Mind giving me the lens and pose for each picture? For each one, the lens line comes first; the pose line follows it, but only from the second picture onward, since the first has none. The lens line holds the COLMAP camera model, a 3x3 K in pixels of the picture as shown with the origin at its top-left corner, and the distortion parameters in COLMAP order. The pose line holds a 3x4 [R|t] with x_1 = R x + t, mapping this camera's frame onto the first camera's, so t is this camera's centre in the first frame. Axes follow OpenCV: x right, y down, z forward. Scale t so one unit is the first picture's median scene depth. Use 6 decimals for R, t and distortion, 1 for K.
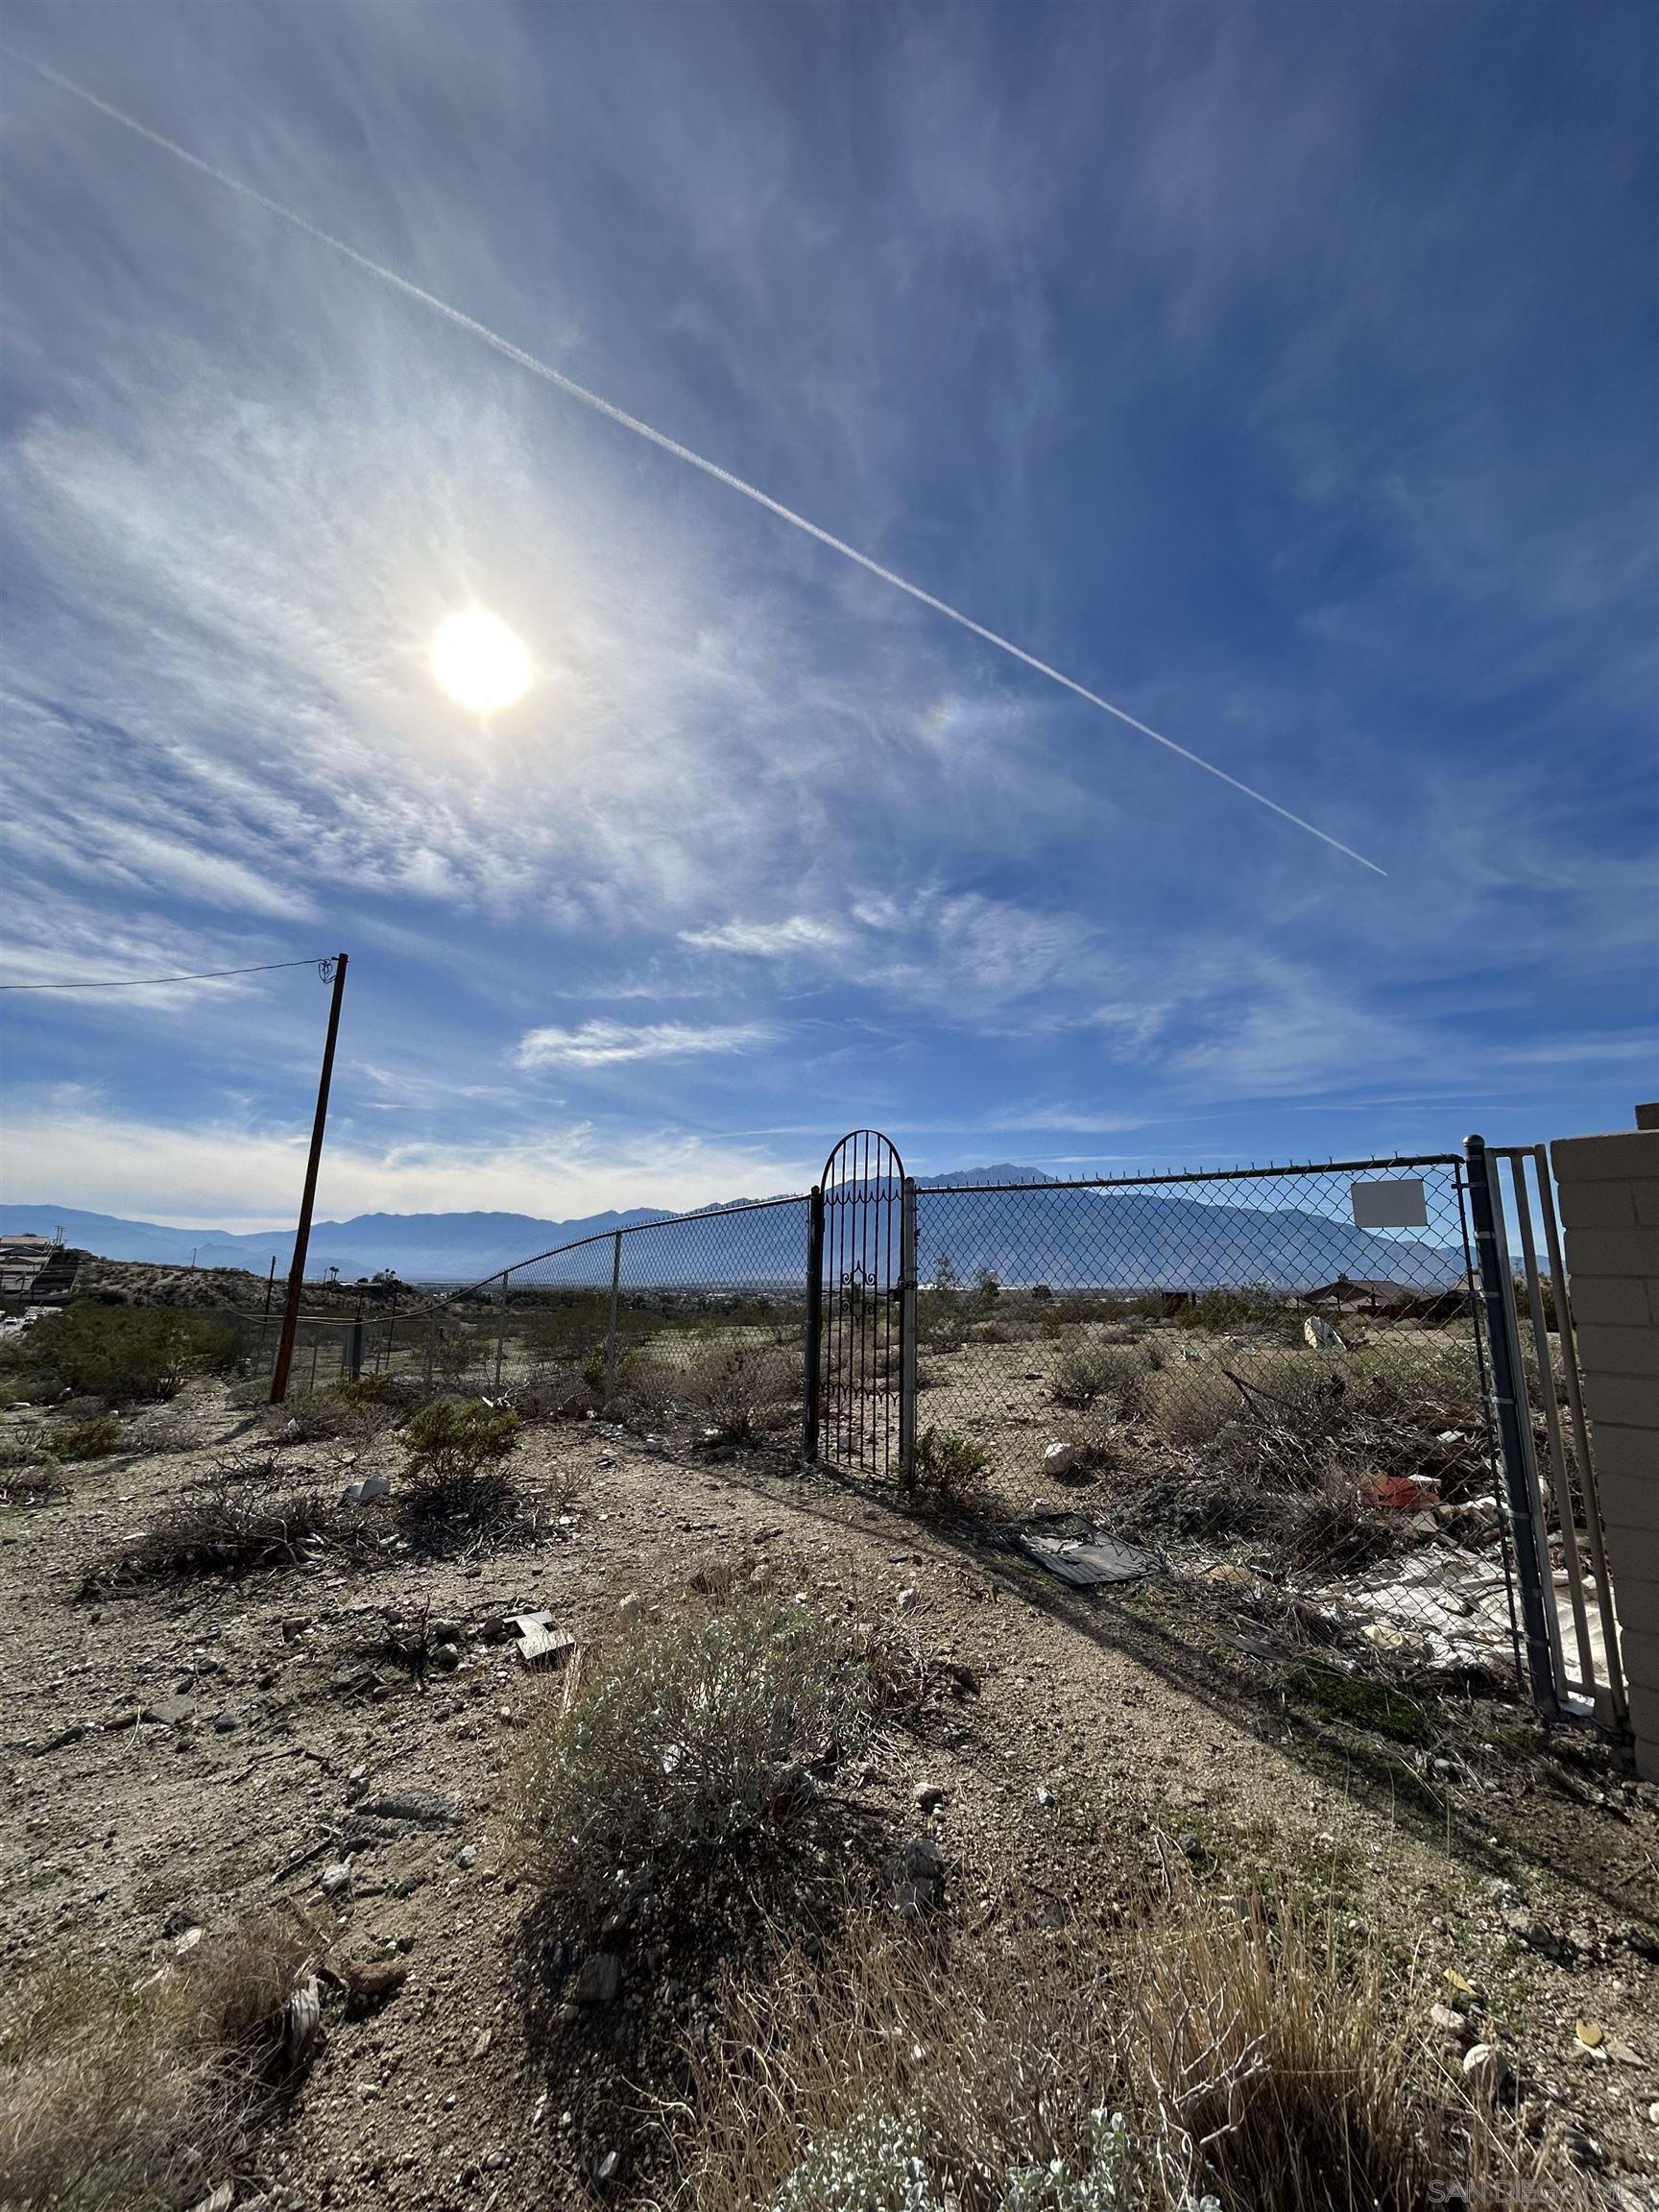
lens RADIAL K [[876.5, 0, 829.1], [0, 876.5, 1129.6], [0, 0, 1]] dist [0.006492, -0.001401]
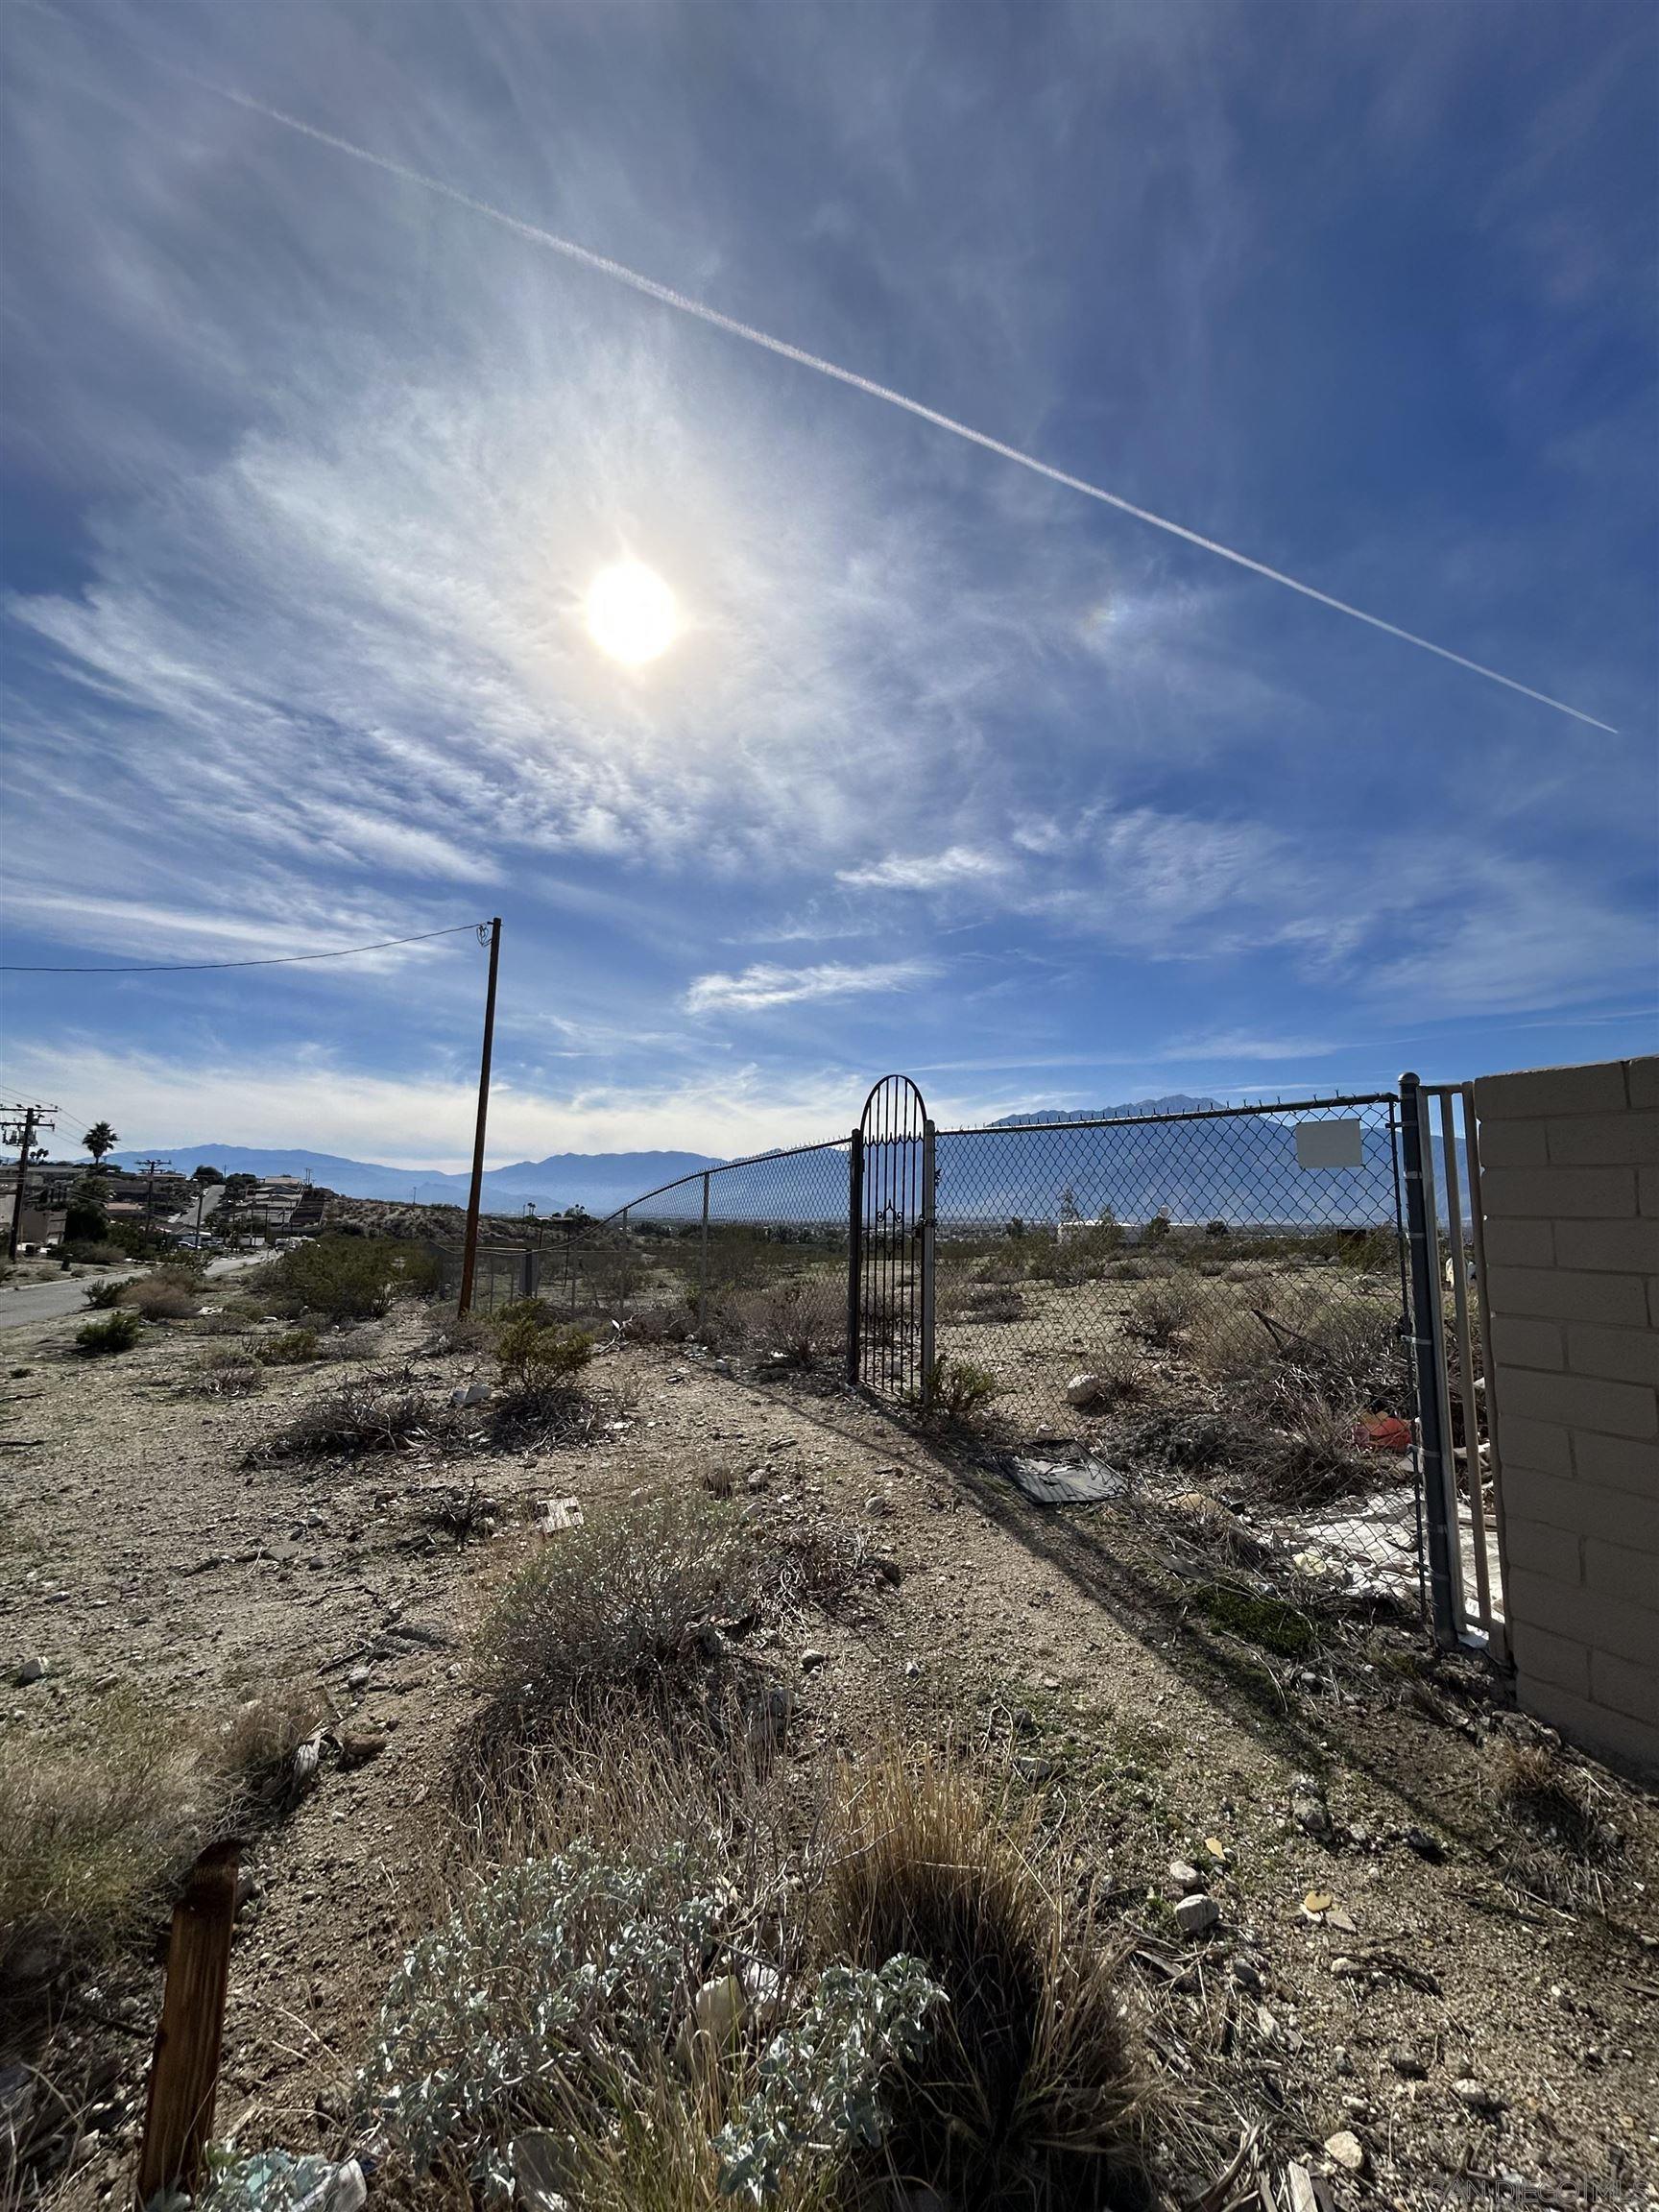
lens RADIAL K [[876.5, 0, 836.6], [0, 876.5, 1118.5], [0, 0, 1]] dist [0.006492, -0.001401]
pose [[0.984359, -0.016576, -0.175393, 0.258684], [0.026794, 0.998068, 0.056054, -0.013405], [0.174125, -0.059876, 0.982902, -0.066183]]
